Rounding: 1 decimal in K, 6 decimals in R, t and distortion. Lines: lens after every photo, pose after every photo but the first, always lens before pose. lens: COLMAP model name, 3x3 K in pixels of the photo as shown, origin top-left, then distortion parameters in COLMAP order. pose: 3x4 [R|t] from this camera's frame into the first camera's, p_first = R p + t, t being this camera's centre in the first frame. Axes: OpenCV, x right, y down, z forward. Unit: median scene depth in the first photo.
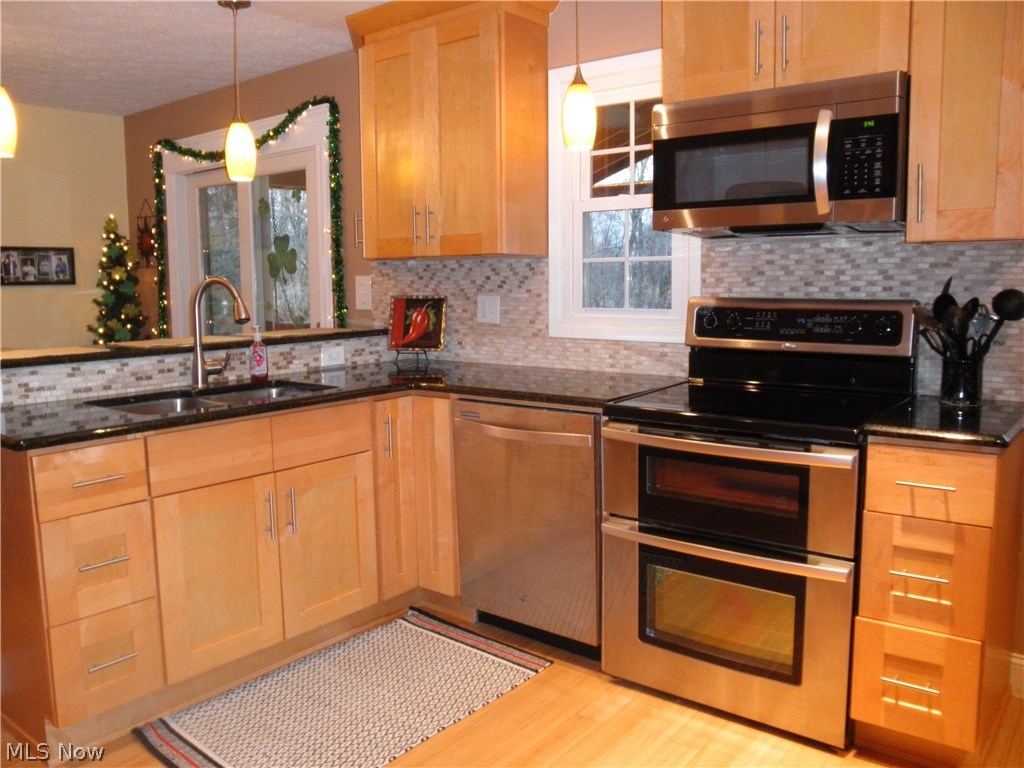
lens RADIAL K [[839.6, 0, 509.3], [0, 839.6, 383.6], [0, 0, 1]] dist [-0.119274, 0.104261]
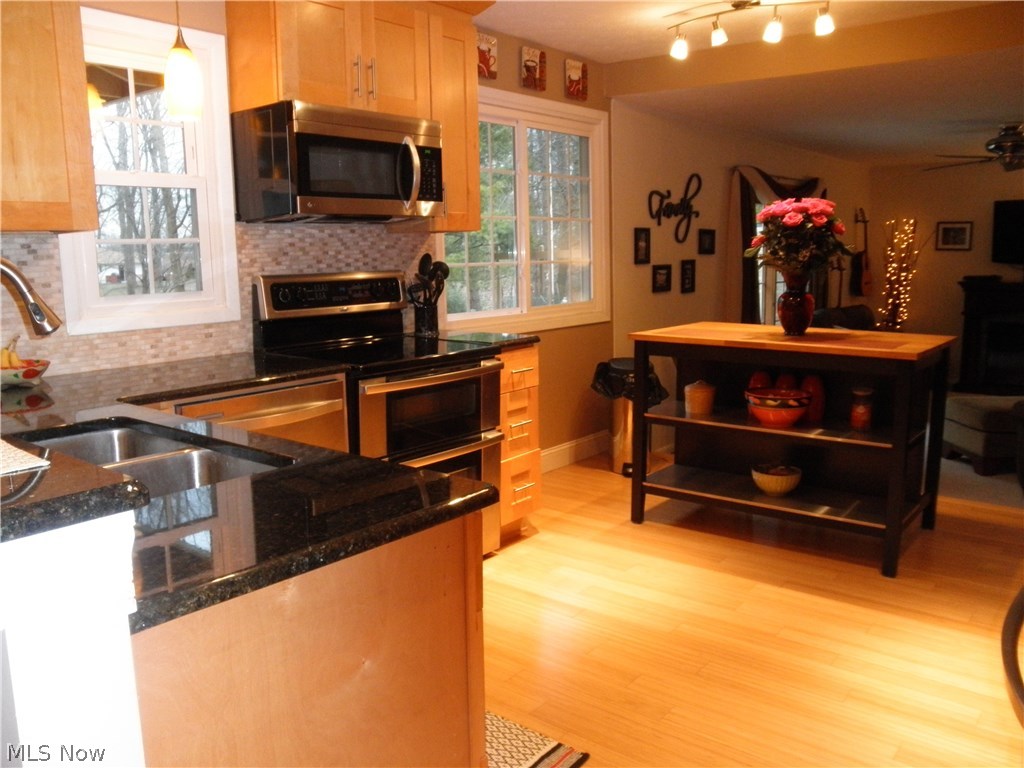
lens RADIAL K [[839.6, 0, 511.7], [0, 839.6, 386.4], [0, 0, 1]] dist [-0.119274, 0.104261]
pose [[0.007174, -0.145601, 0.989317, -0.867832], [0.142744, 0.979360, 0.143101, -0.069874], [-0.989734, 0.140192, 0.027809, 0.659766]]
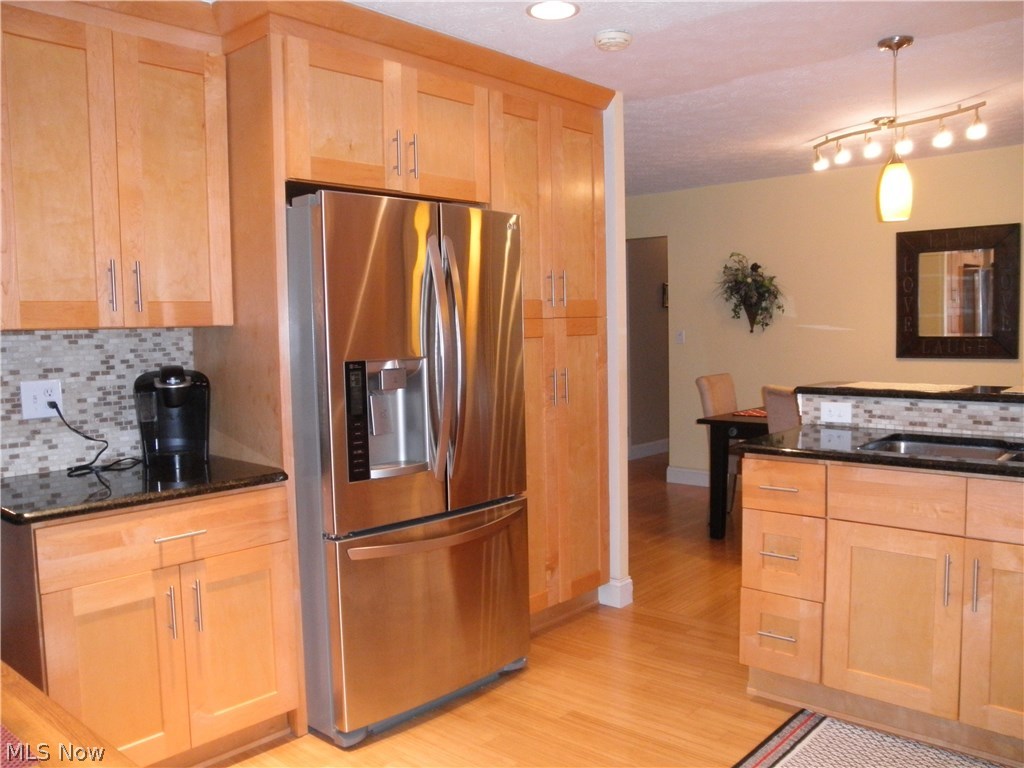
lens RADIAL K [[839.6, 0, 506.5], [0, 839.6, 387.8], [0, 0, 1]] dist [-0.119274, 0.104261]
pose [[-0.052875, 0.090762, -0.994468, 0.569291], [-0.103708, 0.989977, 0.095866, -0.083657], [0.993201, 0.108203, -0.042932, 0.460817]]
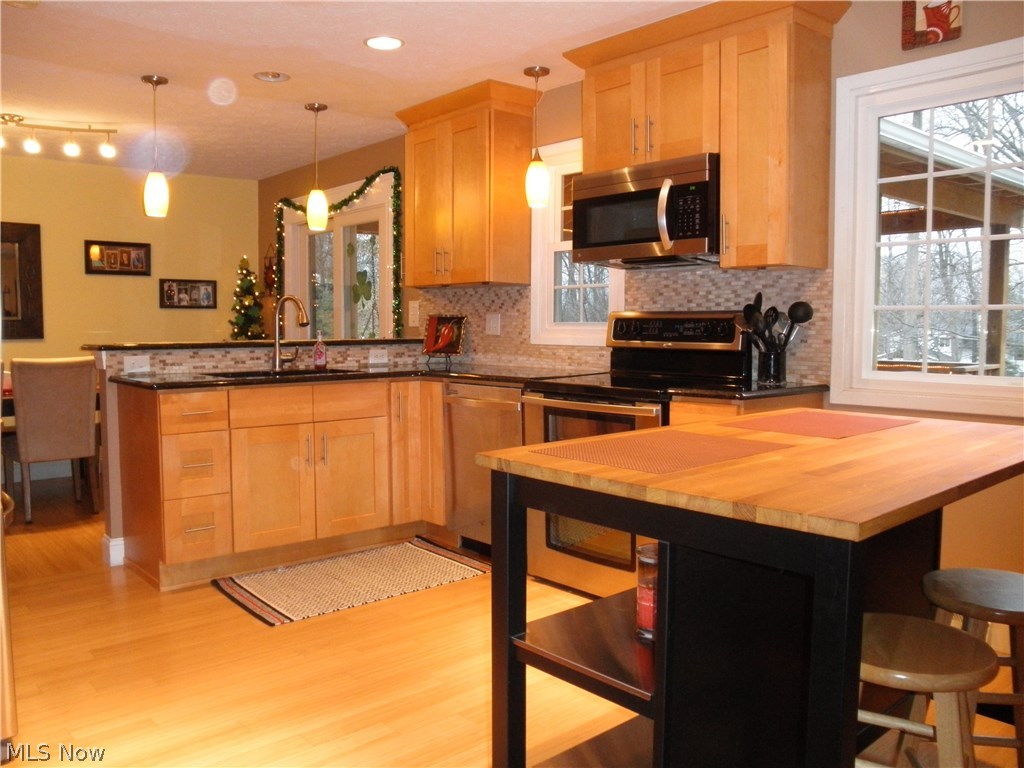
lens RADIAL K [[839.6, 0, 510.1], [0, 839.6, 382.6], [0, 0, 1]] dist [-0.119274, 0.104261]
pose [[0.984746, 0.024317, -0.172288, 0.291908], [-0.033947, 0.998008, -0.053168, 0.092456], [0.170652, 0.058206, 0.983611, -0.382816]]
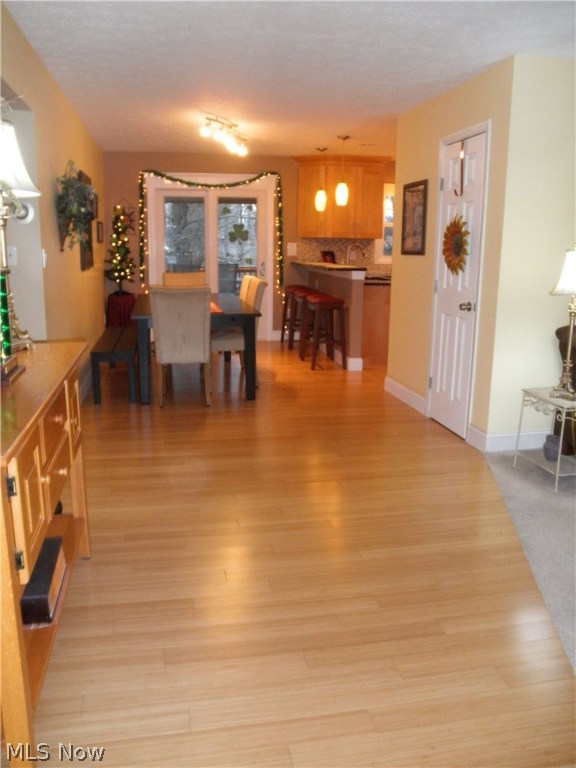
lens RADIAL K [[629.7, 0, 290.6], [0, 629.7, 384.2], [0, 0, 1]] dist [-0.119274, 0.104261]
pose [[0.627083, -0.144739, 0.765387, -2.497648], [0.076821, 0.989287, 0.124140, 0.095967], [-0.775155, -0.019048, 0.631484, -0.370968]]
